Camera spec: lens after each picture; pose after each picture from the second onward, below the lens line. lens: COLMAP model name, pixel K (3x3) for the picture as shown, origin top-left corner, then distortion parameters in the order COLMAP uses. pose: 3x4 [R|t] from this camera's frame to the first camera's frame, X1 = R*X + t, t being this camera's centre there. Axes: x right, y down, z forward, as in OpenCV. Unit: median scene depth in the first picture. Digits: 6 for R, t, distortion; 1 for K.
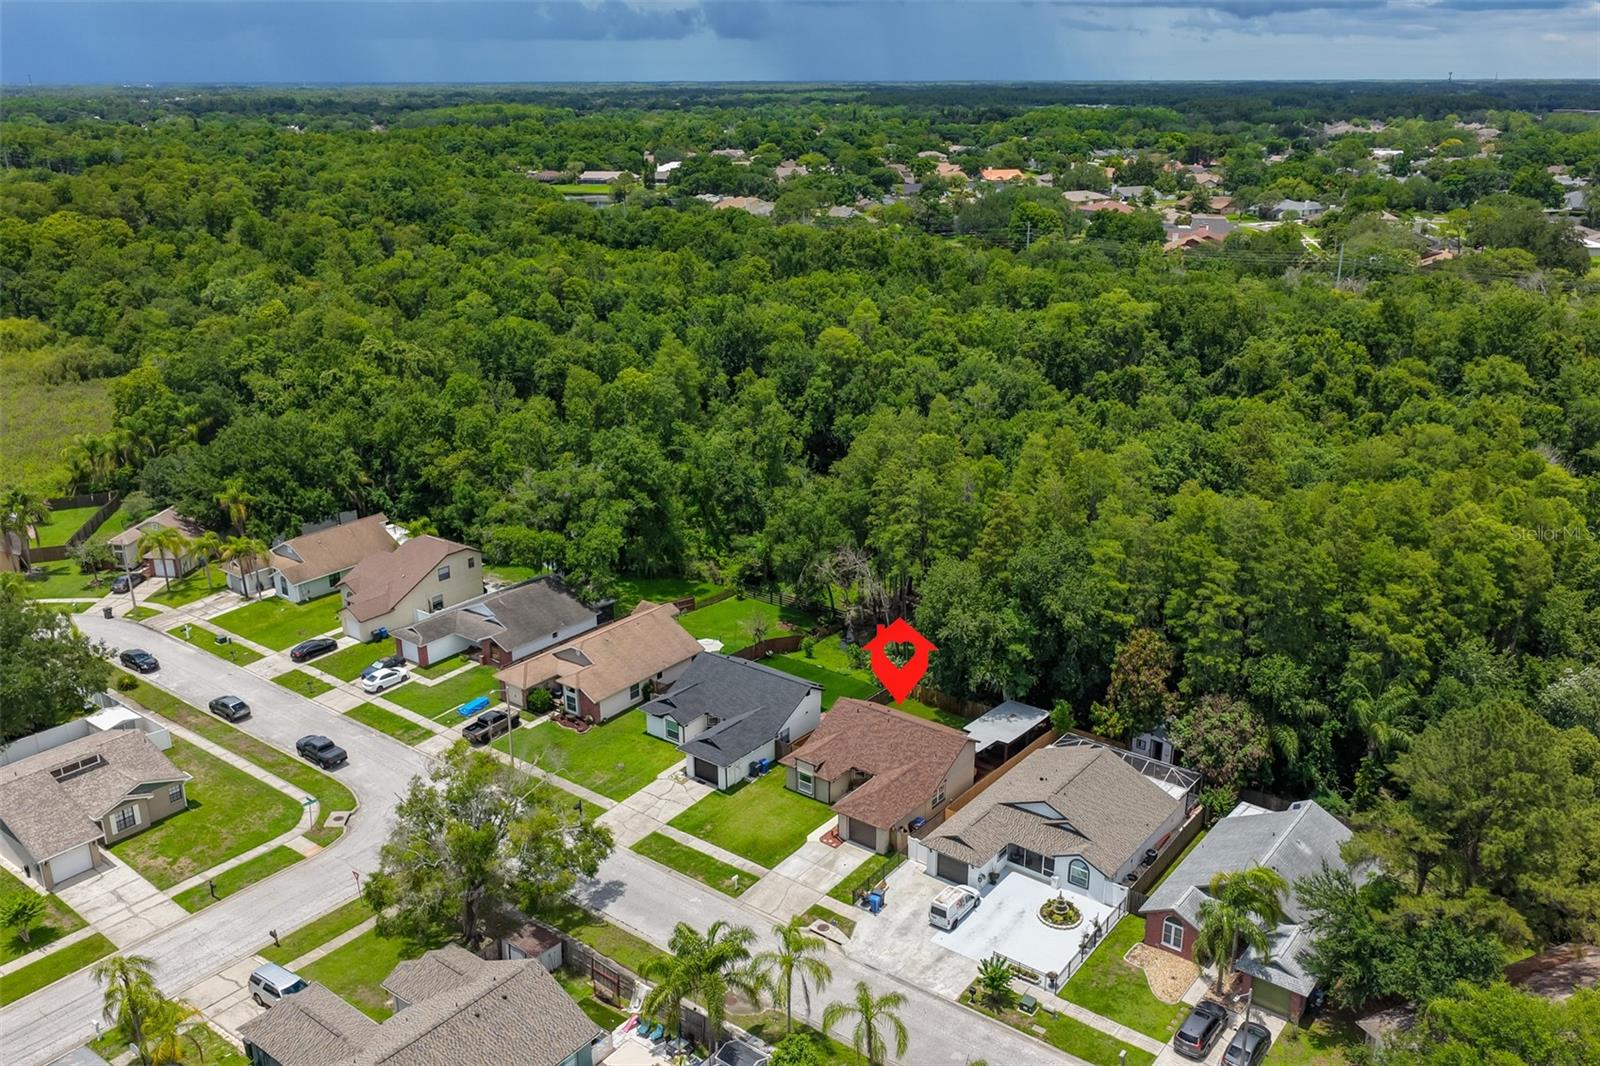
lens RADIAL K [[1339.8, 0, 803.6], [0, 1339.8, 515.4], [0, 0, 1]] dist [-0.014681, 0.038165]
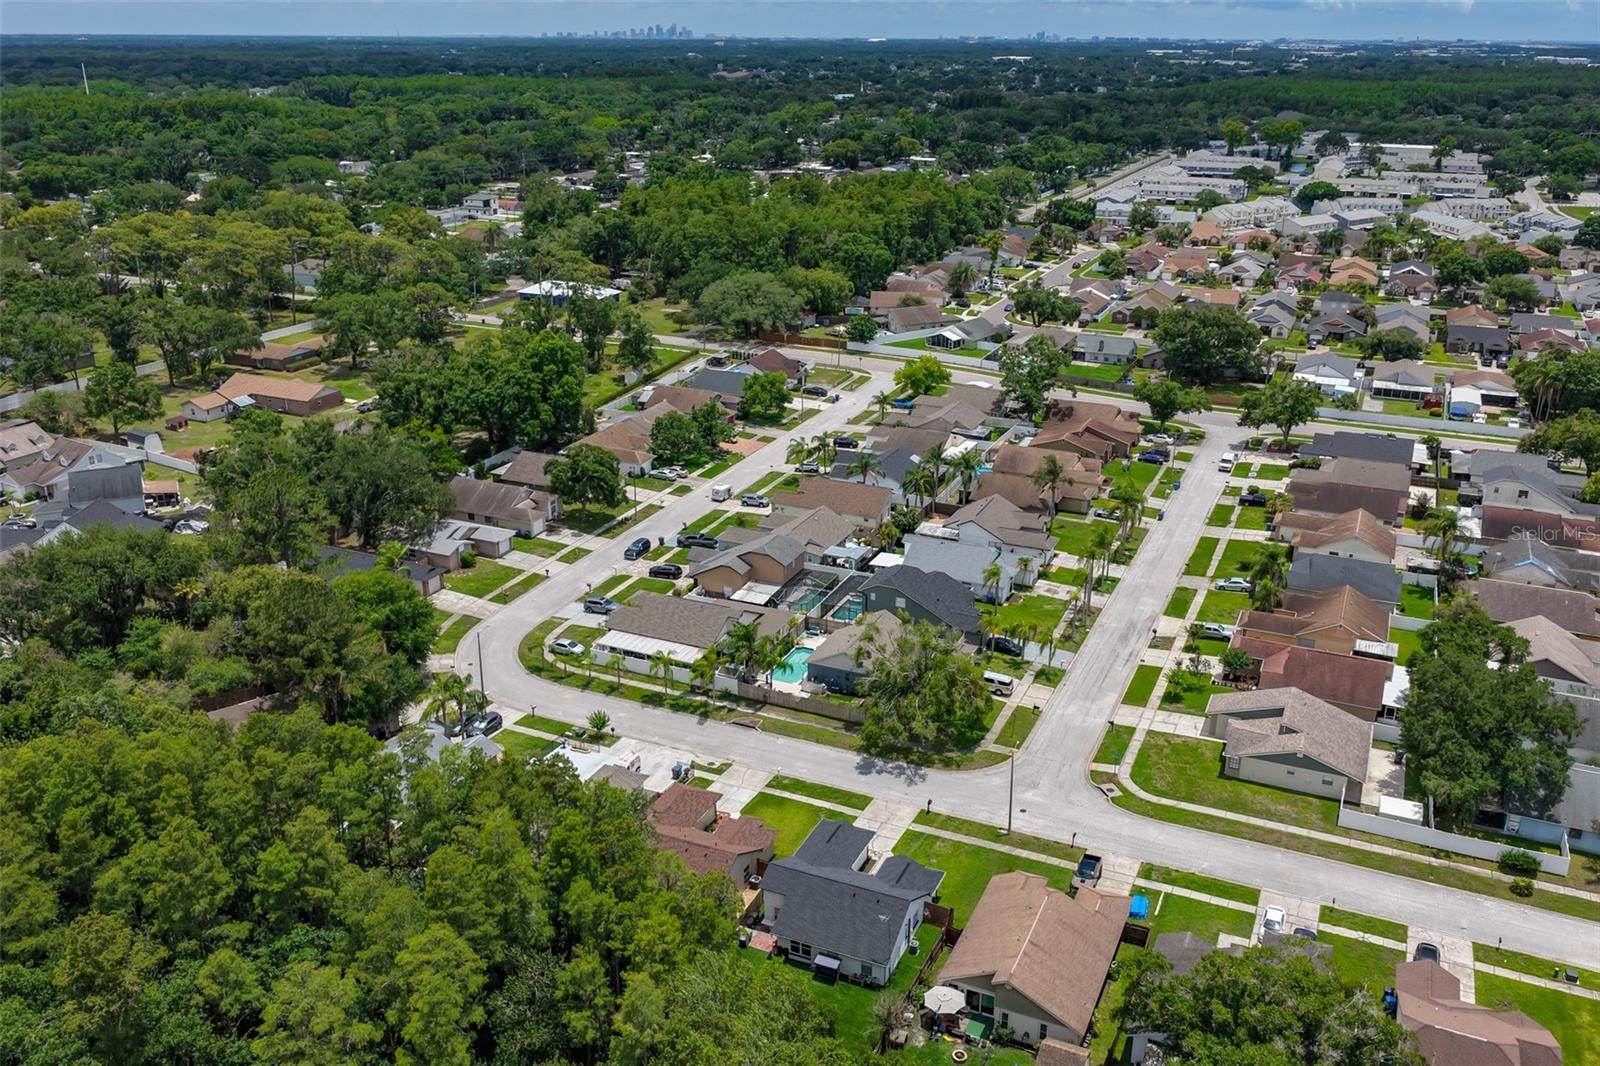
lens RADIAL K [[1339.8, 0, 803.6], [0, 1339.8, 515.4], [0, 0, 1]] dist [-0.014681, 0.038165]
pose [[-0.974240, 0.075571, -0.212473, 0.162951], [-0.071234, 0.790813, 0.607898, -0.641058], [0.213966, 0.607374, -0.765059, 1.538469]]
